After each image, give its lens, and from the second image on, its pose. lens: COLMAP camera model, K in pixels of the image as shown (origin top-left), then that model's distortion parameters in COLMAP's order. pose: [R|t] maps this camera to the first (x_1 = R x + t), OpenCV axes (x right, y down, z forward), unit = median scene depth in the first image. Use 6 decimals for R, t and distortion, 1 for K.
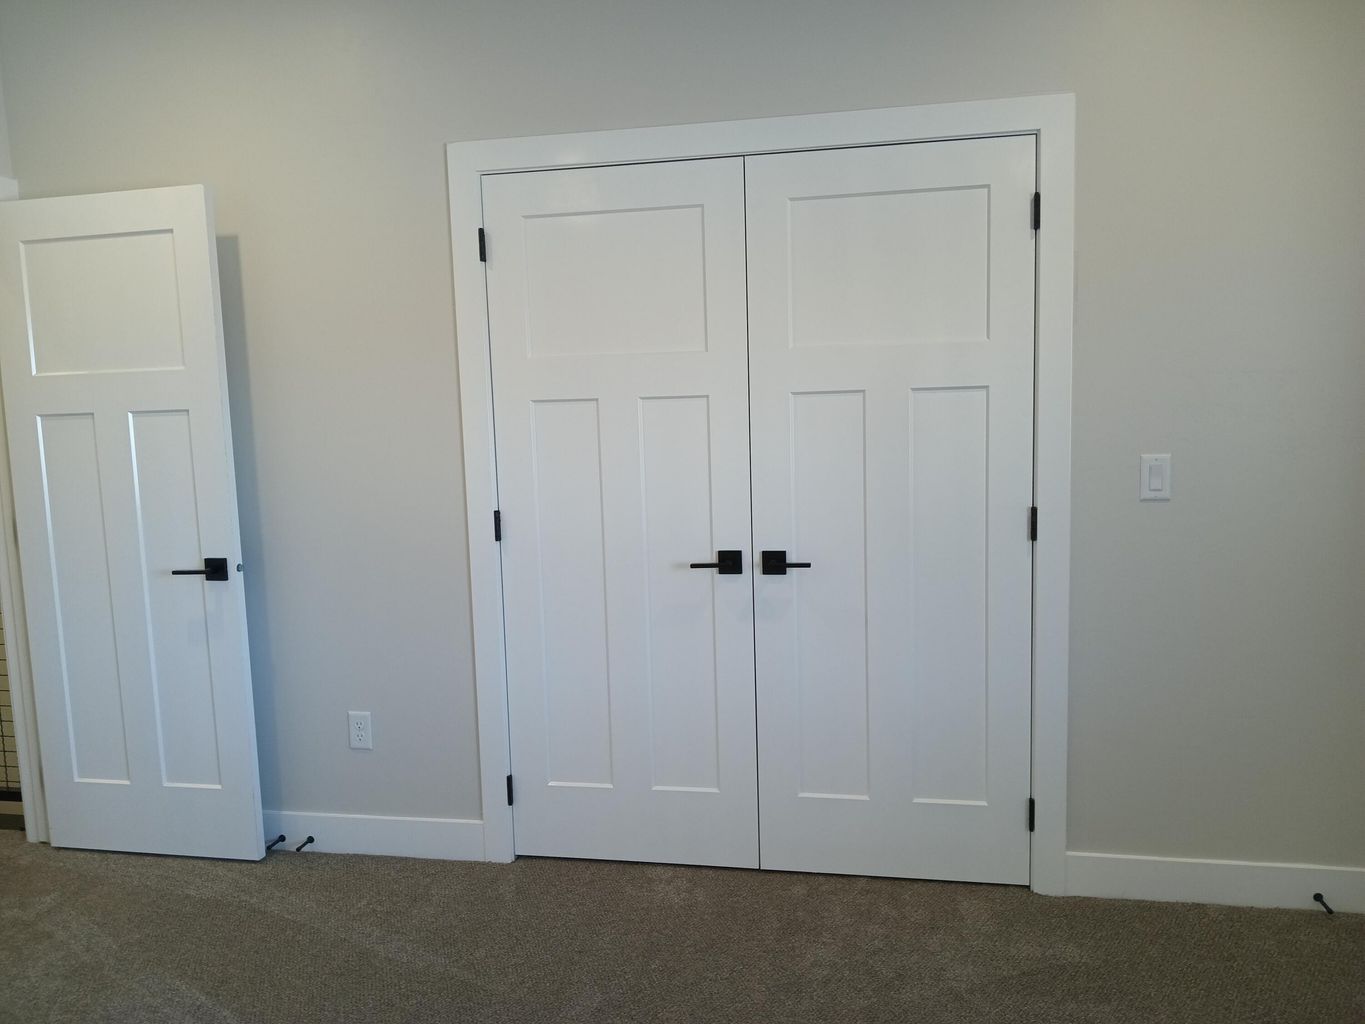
lens RADIAL K [[1014.0, 0, 687.1], [0, 1014.0, 505.9], [0, 0, 1]] dist [0.022945, -0.049816]
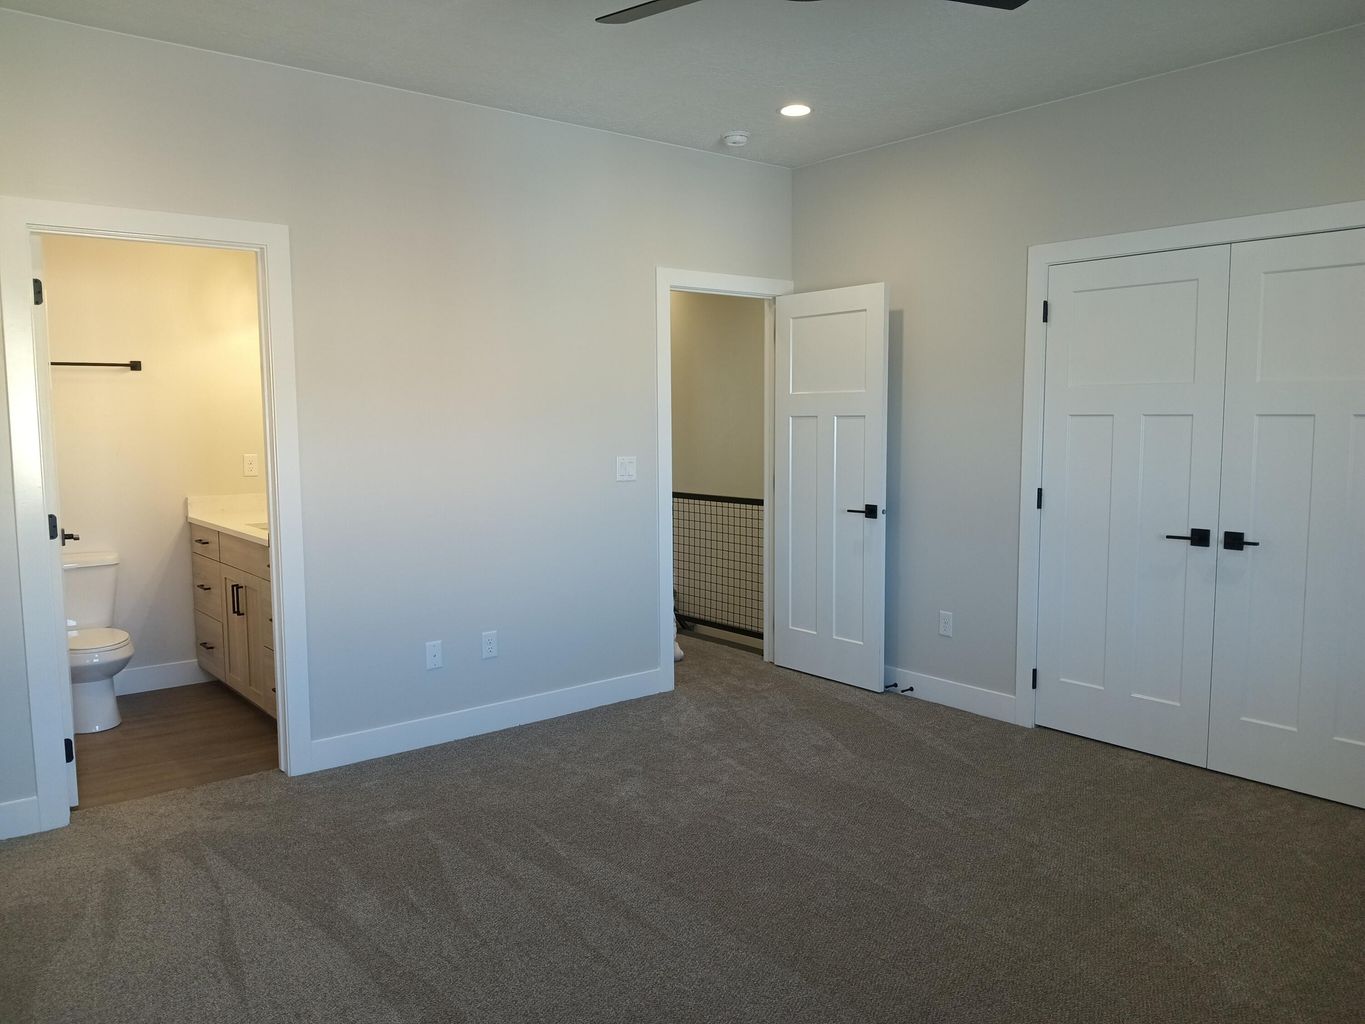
lens RADIAL K [[1014.0, 0, 687.8], [0, 1014.0, 491.8], [0, 0, 1]] dist [0.022945, -0.049816]
pose [[0.766351, 0.075906, -0.637921, 0.372591], [-0.090495, 0.995849, 0.009782, 0.042454], [0.636016, 0.050232, 0.770039, -0.483452]]
